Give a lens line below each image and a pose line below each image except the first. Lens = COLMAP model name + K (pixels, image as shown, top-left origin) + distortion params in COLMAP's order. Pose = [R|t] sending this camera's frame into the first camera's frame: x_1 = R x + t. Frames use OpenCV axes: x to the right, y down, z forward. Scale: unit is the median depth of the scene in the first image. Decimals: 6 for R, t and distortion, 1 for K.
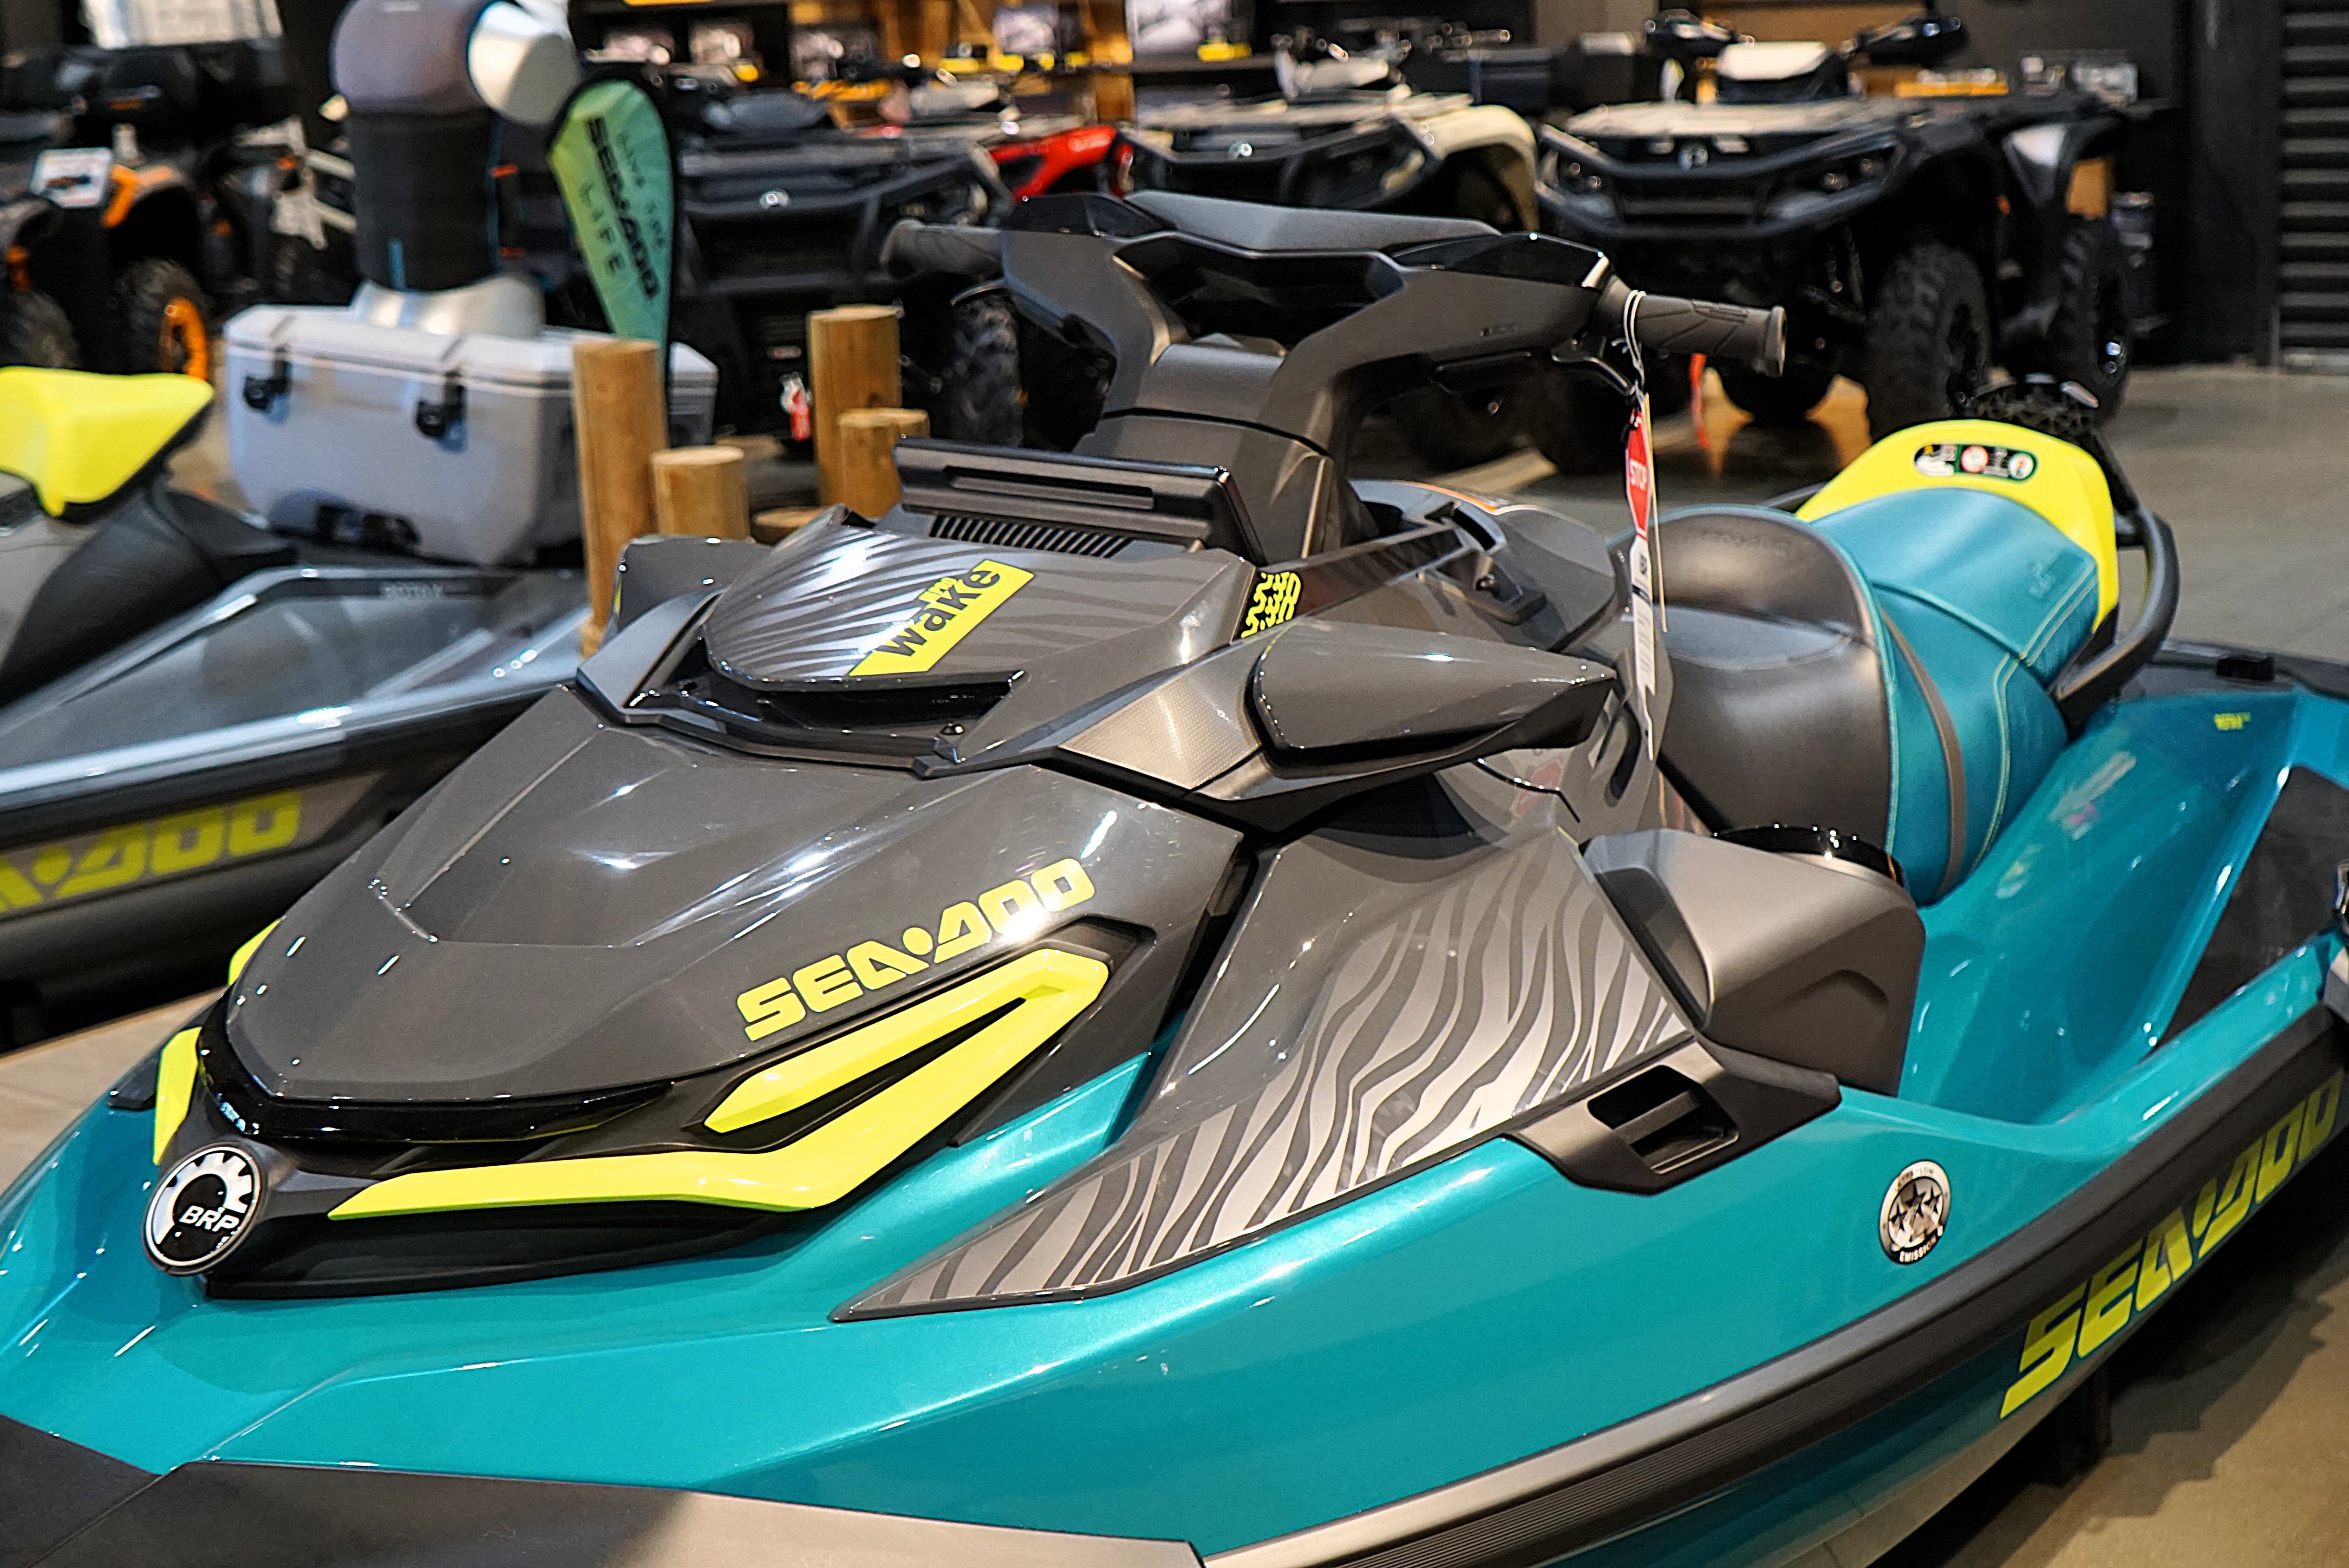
lens RADIAL K [[3488.2, 0, 1174.5], [0, 3488.2, 784.0], [0, 0, 1]] dist [-0.088868, -0.004744]
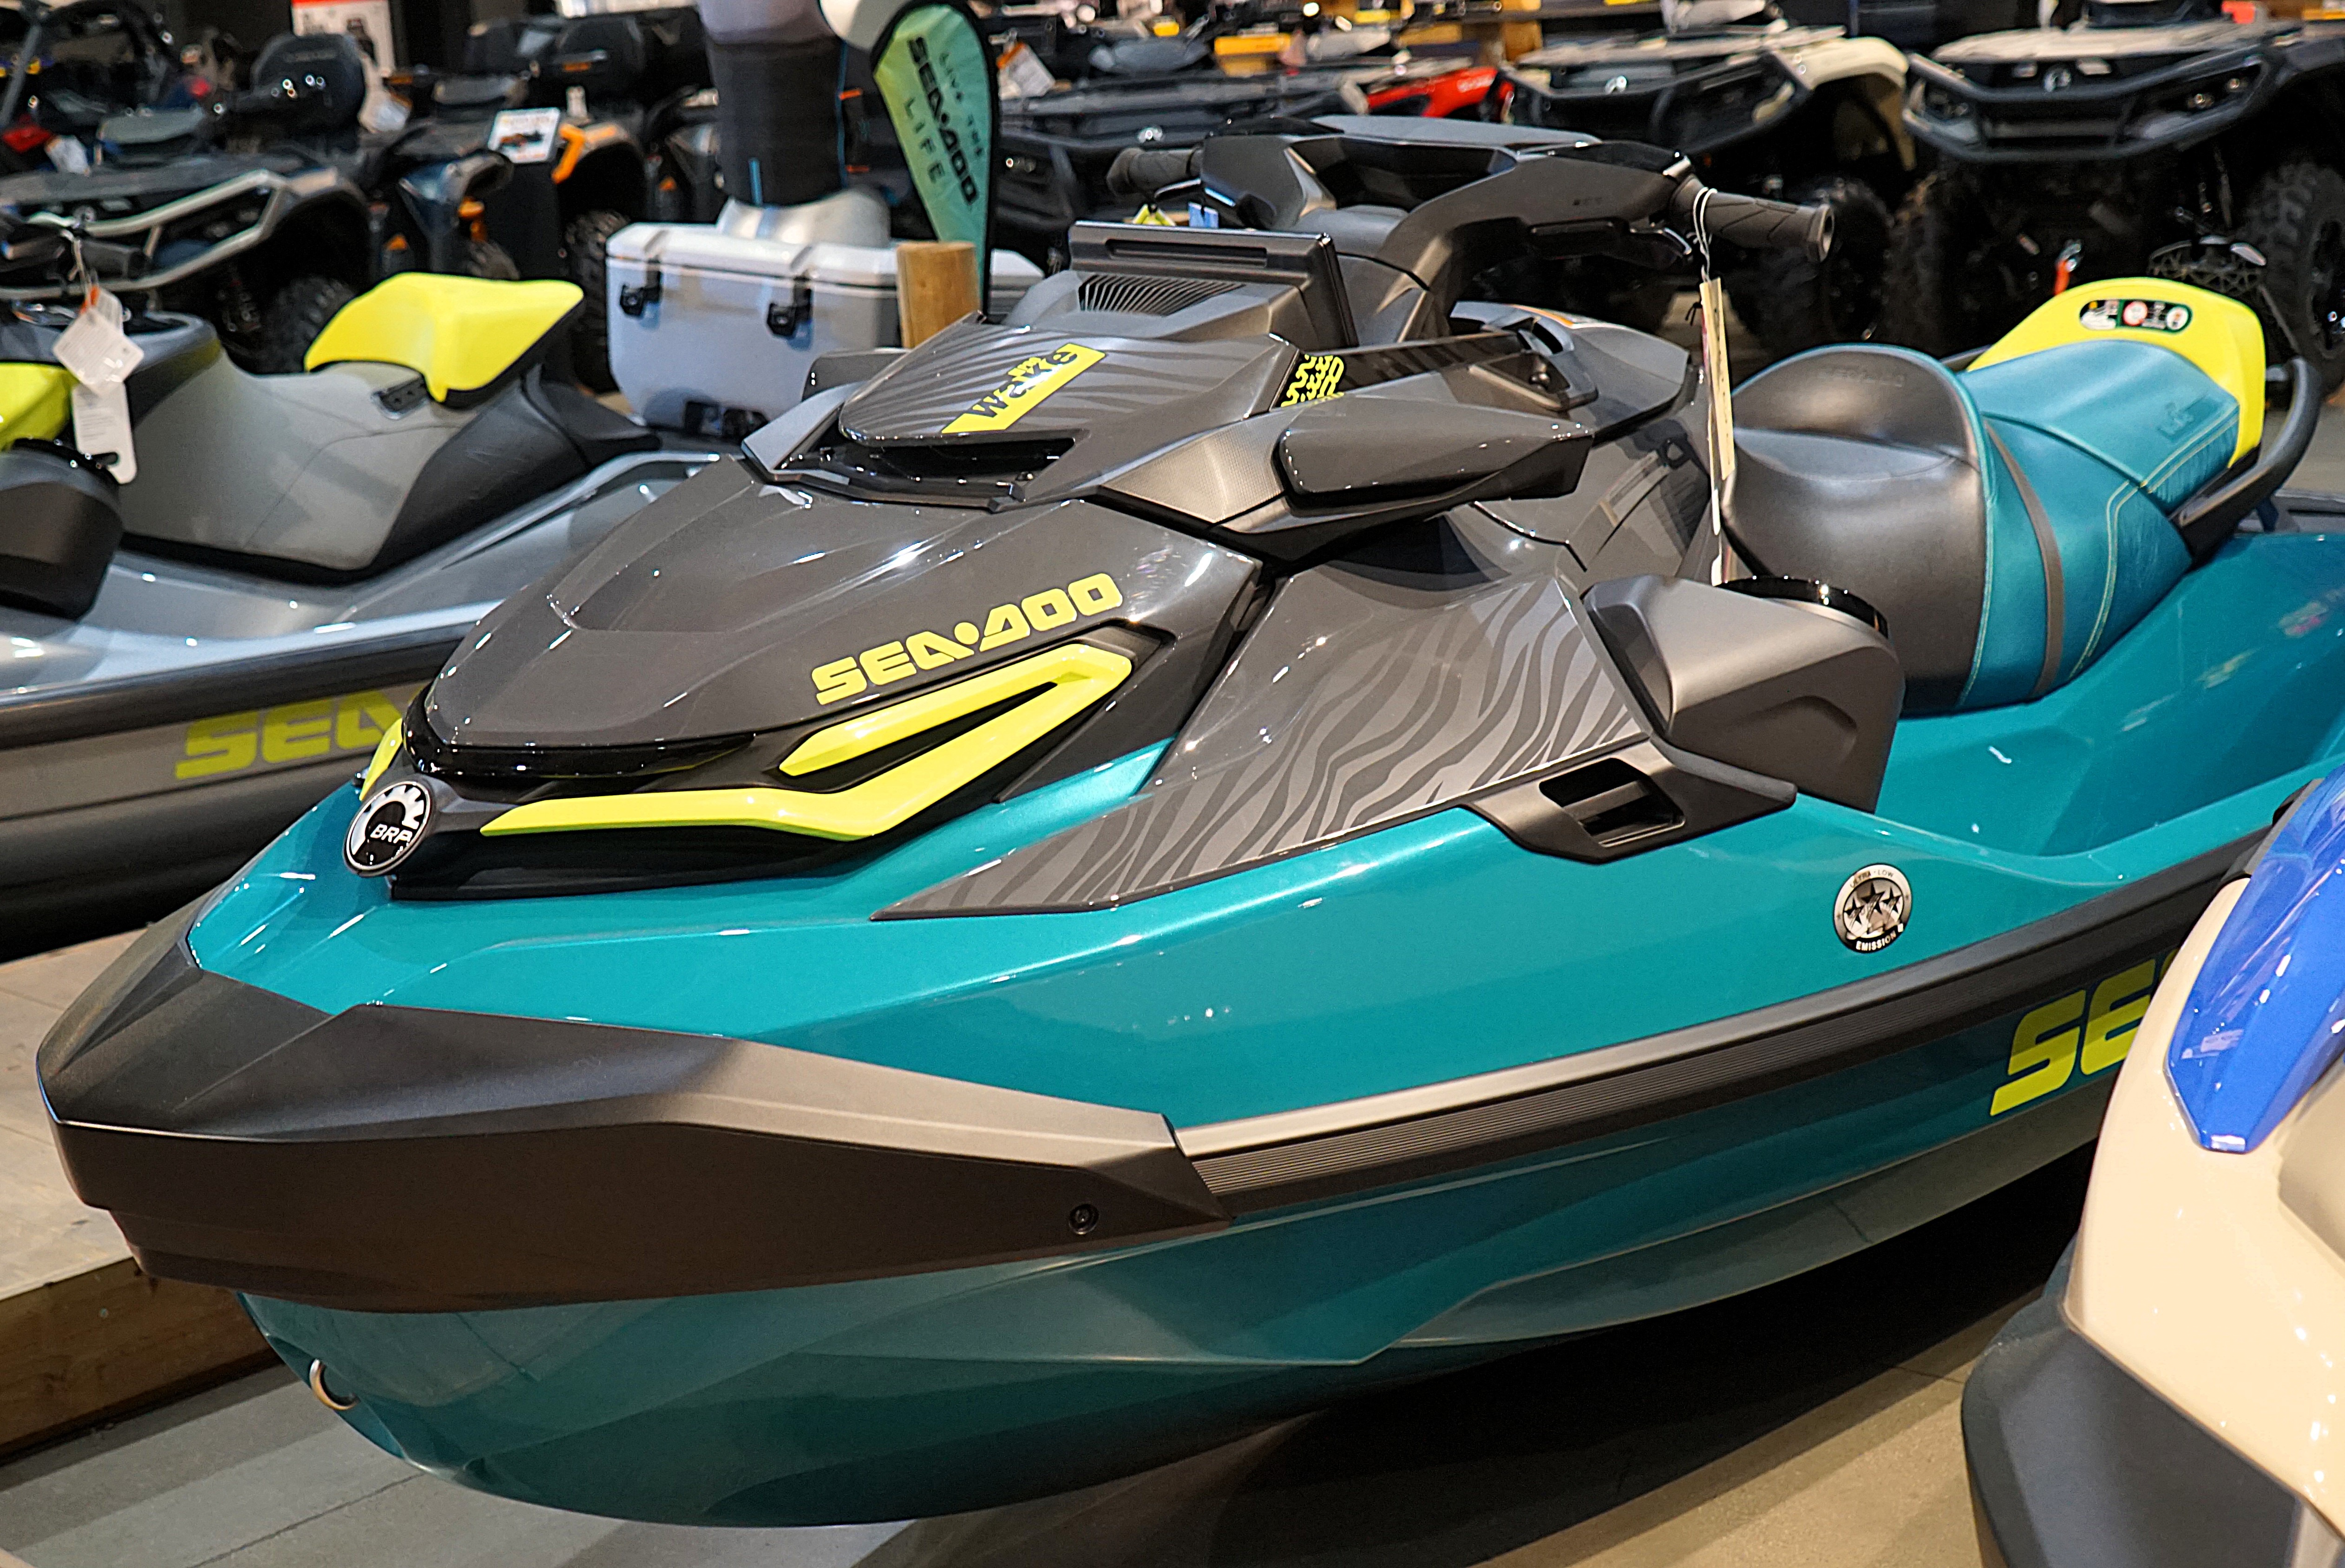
lens RADIAL K [[3505.1, 0, 1091.7], [0, 3505.1, 784.8], [0, 0, 1]] dist [-0.075262, 0.017489]
pose [[0.986558, 0.008728, -0.163176, 0.069991], [-0.007733, 0.999947, 0.006732, 0.036640], [0.163226, -0.005380, 0.986574, -0.085846]]
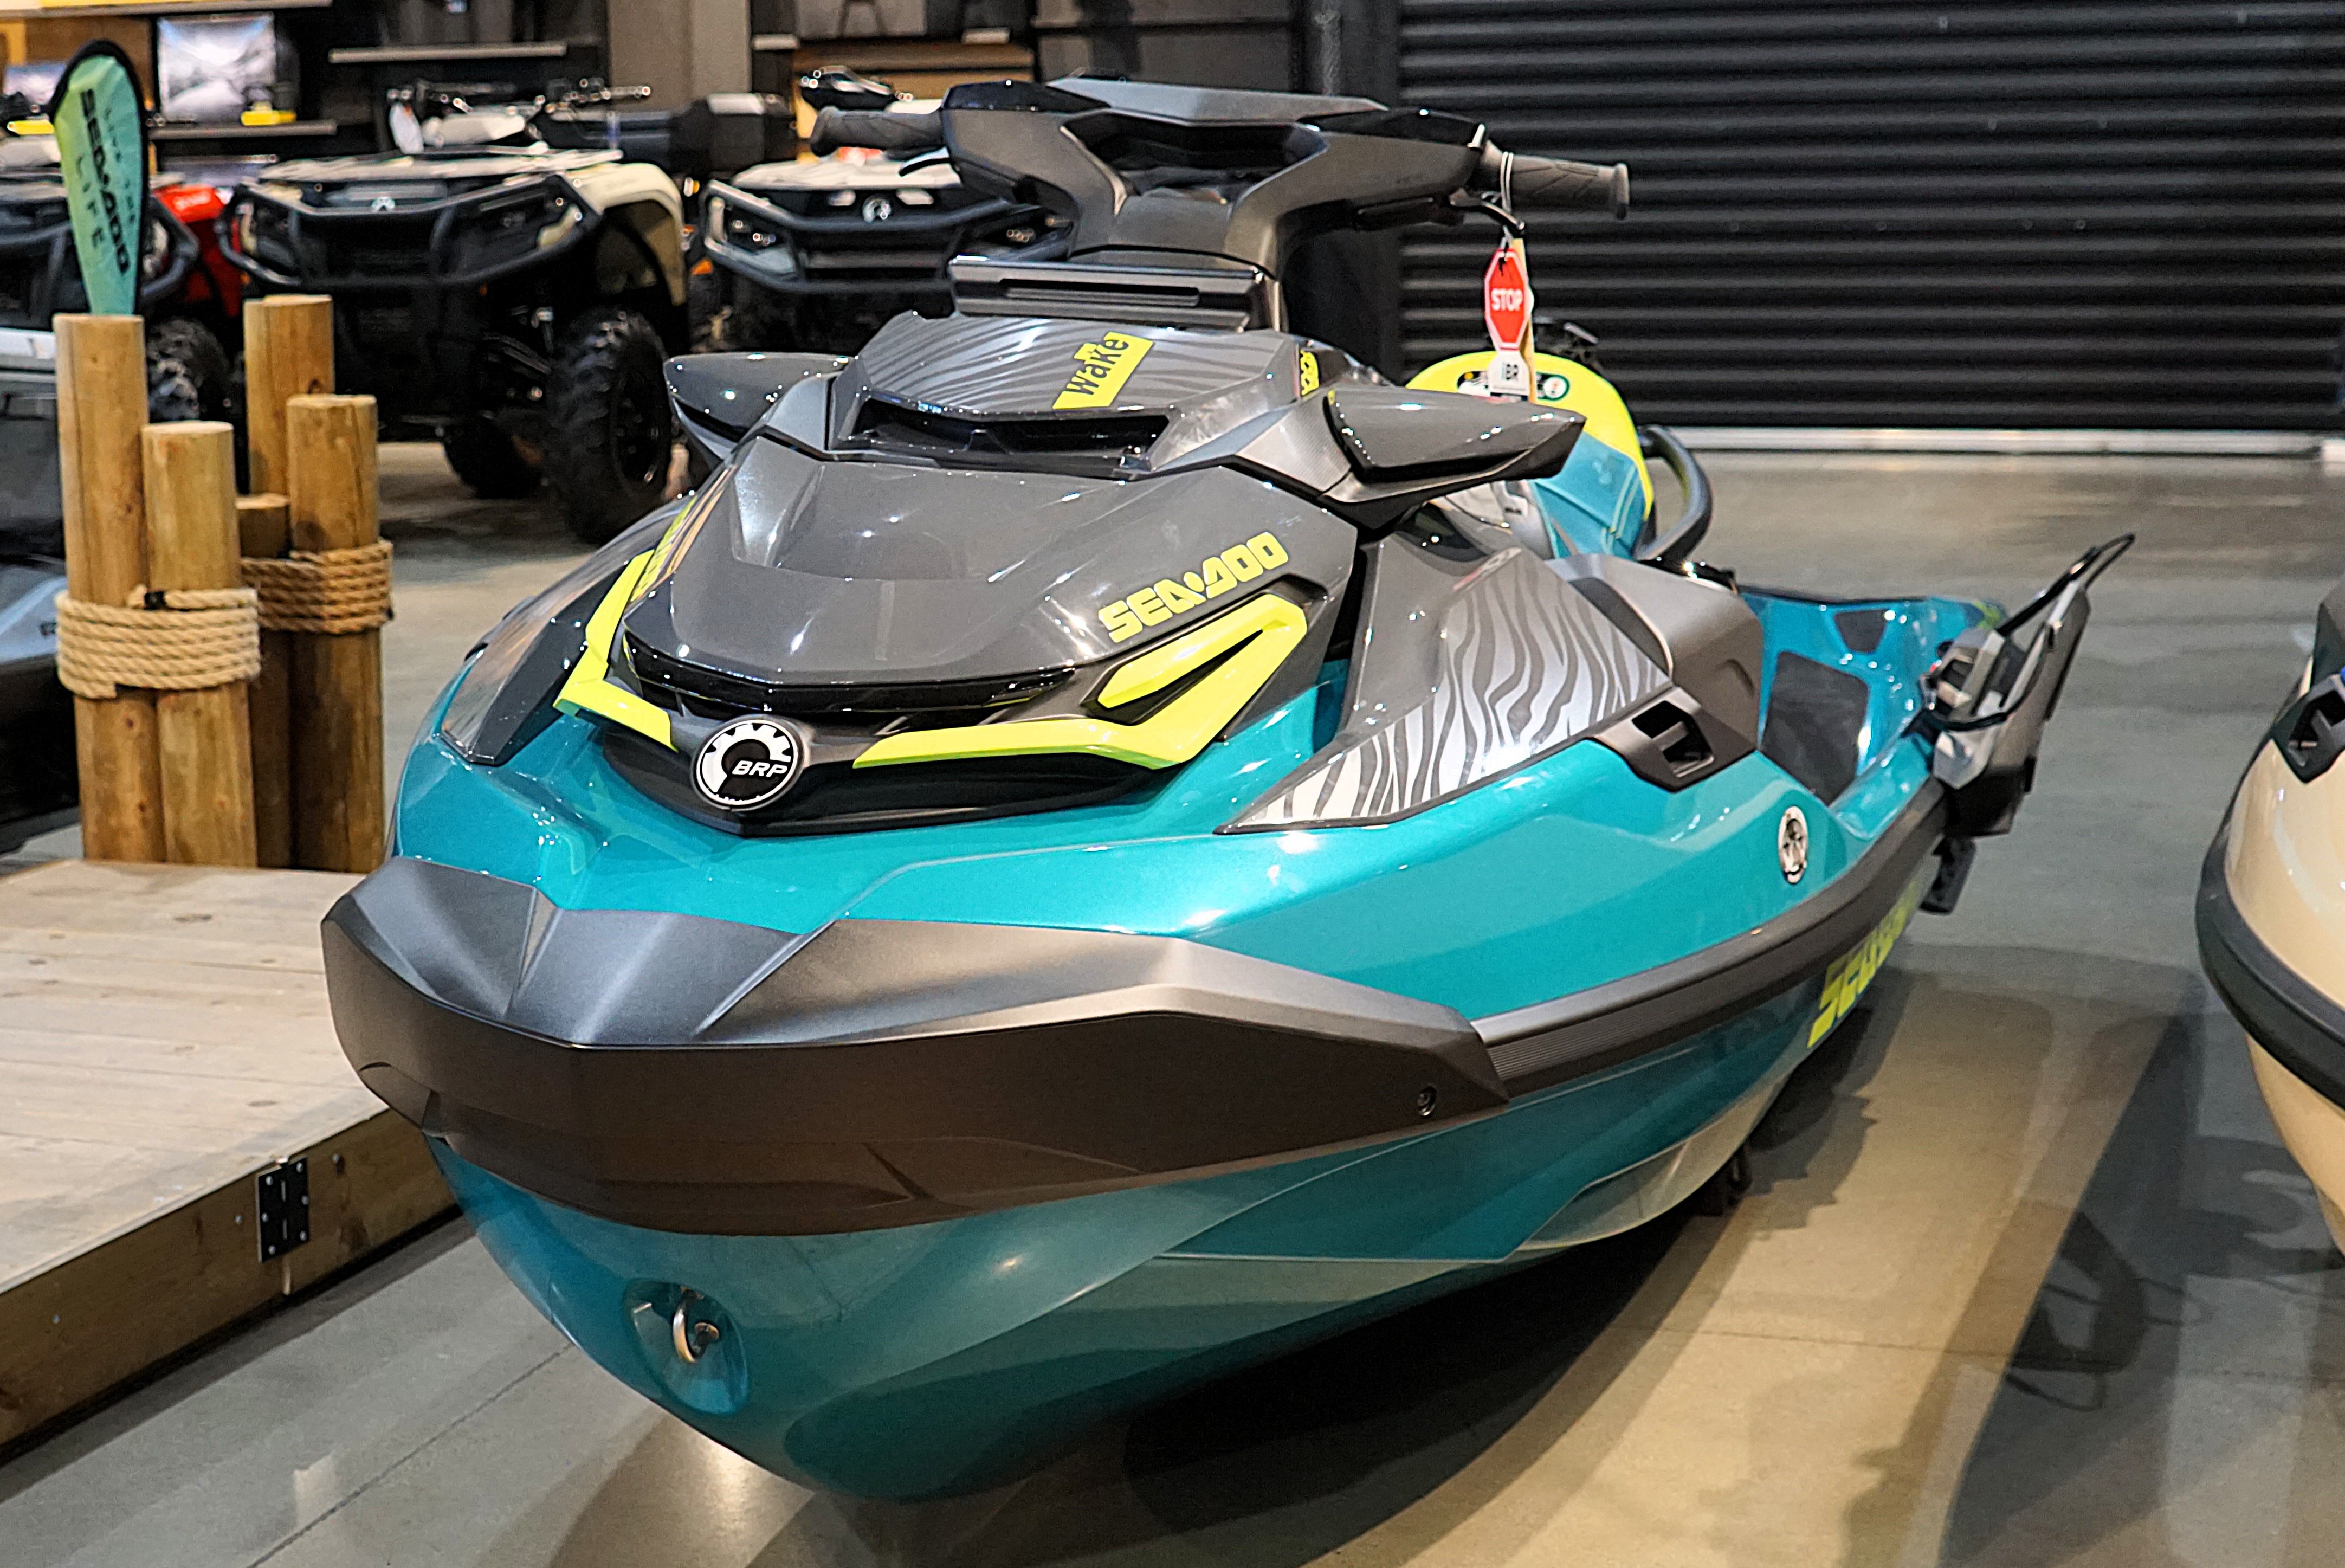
lens RADIAL K [[4132.3, 0, 994.5], [0, 4132.3, 719.5], [0, 0, 1]] dist [-0.140987, 0.343543]
pose [[0.964168, -0.017712, 0.264699, -0.227240], [0.038417, 0.996573, -0.073250, 0.084466], [-0.262494, 0.080794, 0.961545, -0.188975]]
